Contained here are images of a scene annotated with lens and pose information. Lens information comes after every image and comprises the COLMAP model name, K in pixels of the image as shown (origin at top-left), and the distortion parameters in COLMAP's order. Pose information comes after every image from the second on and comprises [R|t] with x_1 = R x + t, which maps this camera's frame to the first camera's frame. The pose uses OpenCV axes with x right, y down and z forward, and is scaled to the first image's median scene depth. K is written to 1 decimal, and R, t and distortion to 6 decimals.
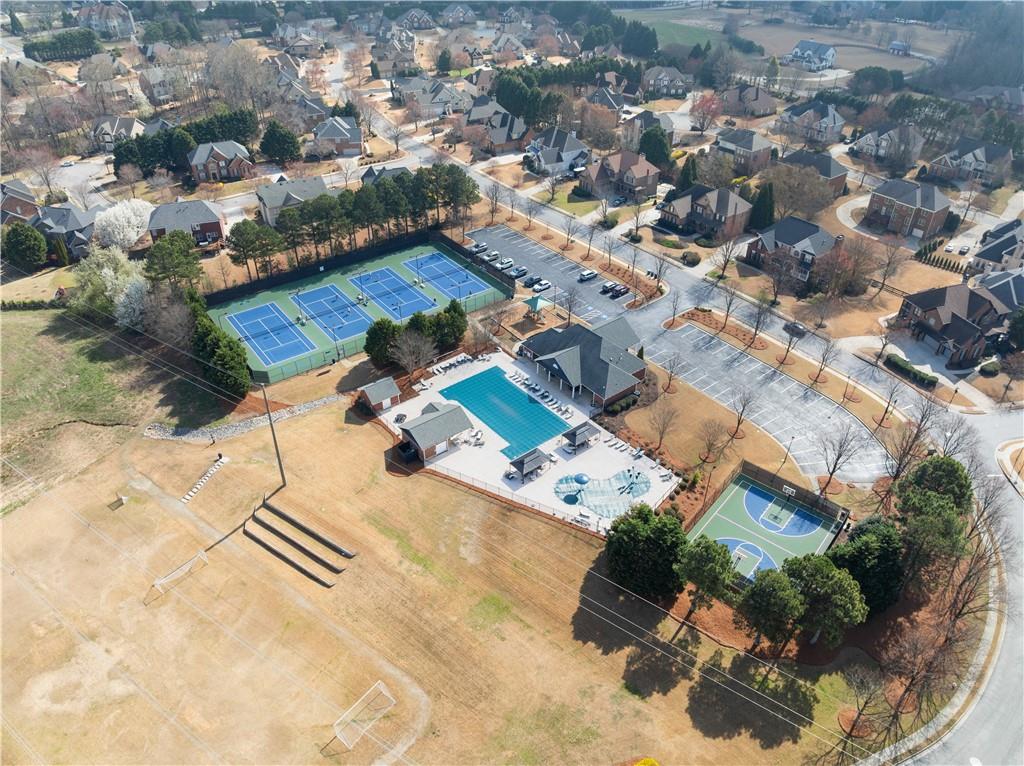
lens RADIAL K [[718.3, 0, 516.6], [0, 718.3, 379.4], [0, 0, 1]] dist [-0.038816, 0.004271]
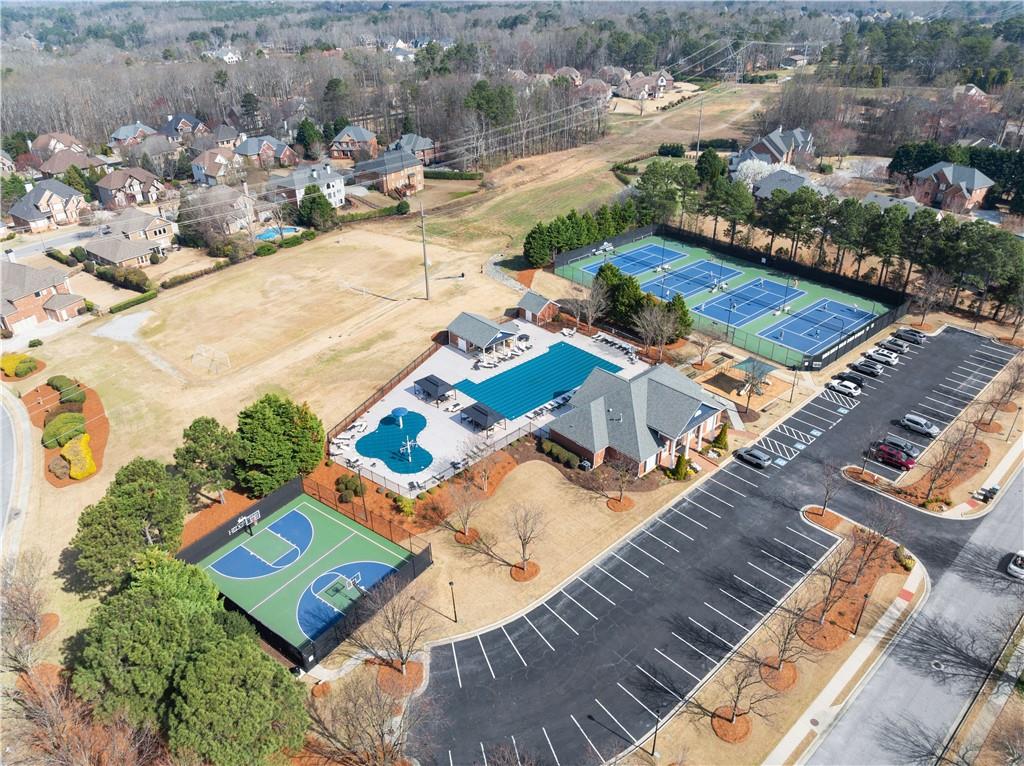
lens RADIAL K [[718.3, 0, 516.6], [0, 718.3, 379.4], [0, 0, 1]] dist [-0.038816, 0.004271]
pose [[0.068551, 0.492059, -0.867858, 0.697028], [-0.569041, 0.733807, 0.371107, -0.250949], [0.819447, 0.468407, 0.330305, 0.647718]]
